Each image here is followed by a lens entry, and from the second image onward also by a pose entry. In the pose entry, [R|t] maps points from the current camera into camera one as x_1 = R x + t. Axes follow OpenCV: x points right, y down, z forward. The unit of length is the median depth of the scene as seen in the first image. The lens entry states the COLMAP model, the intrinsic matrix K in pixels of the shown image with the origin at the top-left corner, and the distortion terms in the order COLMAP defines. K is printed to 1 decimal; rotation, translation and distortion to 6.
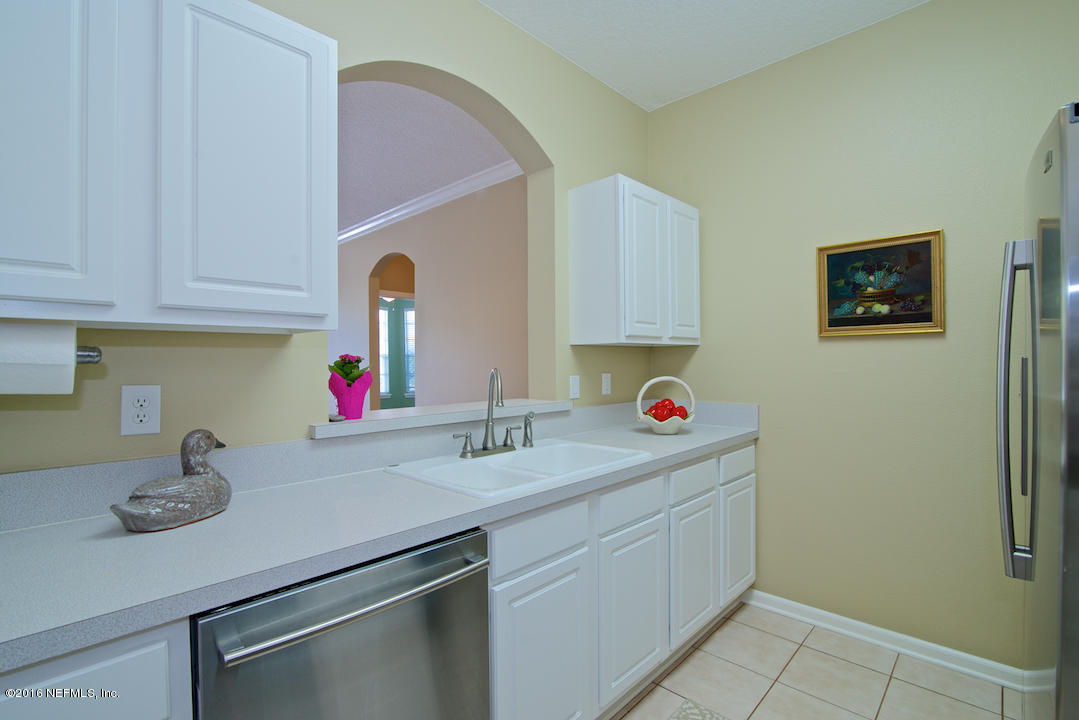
lens RADIAL K [[494.9, 0, 536.2], [0, 494.9, 363.7], [0, 0, 1]] dist [-0.019981, 0.001997]
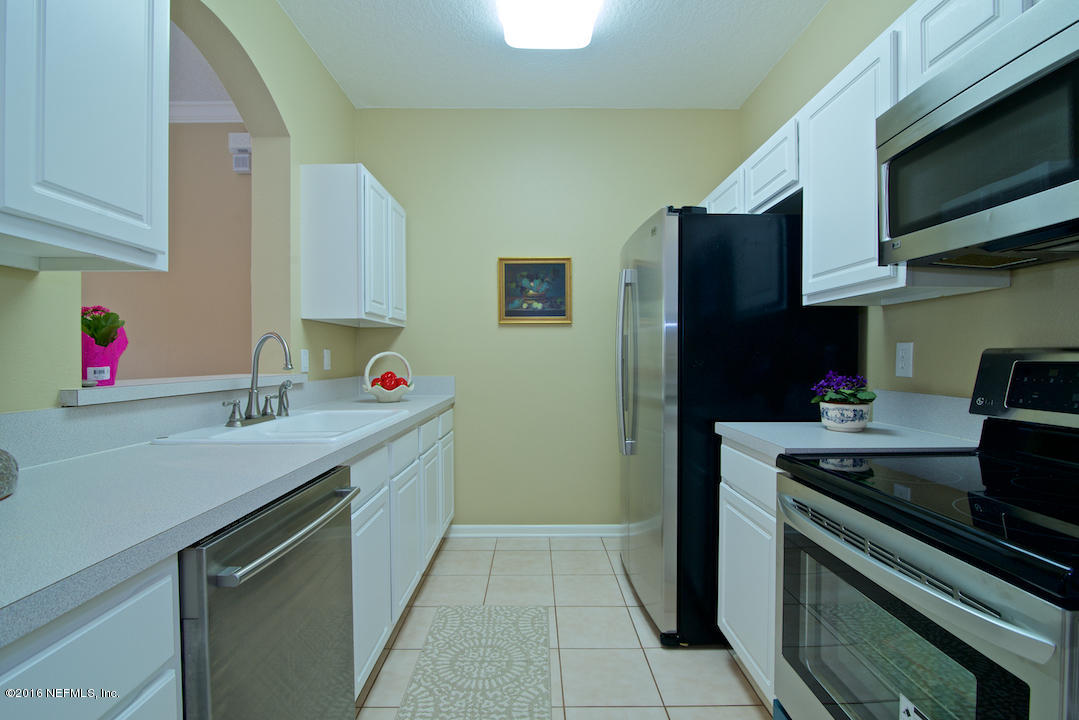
lens RADIAL K [[494.9, 0, 542.9], [0, 494.9, 360.2], [0, 0, 1]] dist [-0.019981, 0.001997]
pose [[0.713653, 0.003500, 0.700491, -0.315842], [-0.001583, 0.999993, -0.003384, 0.055175], [-0.700498, 0.001306, 0.713653, -0.062144]]
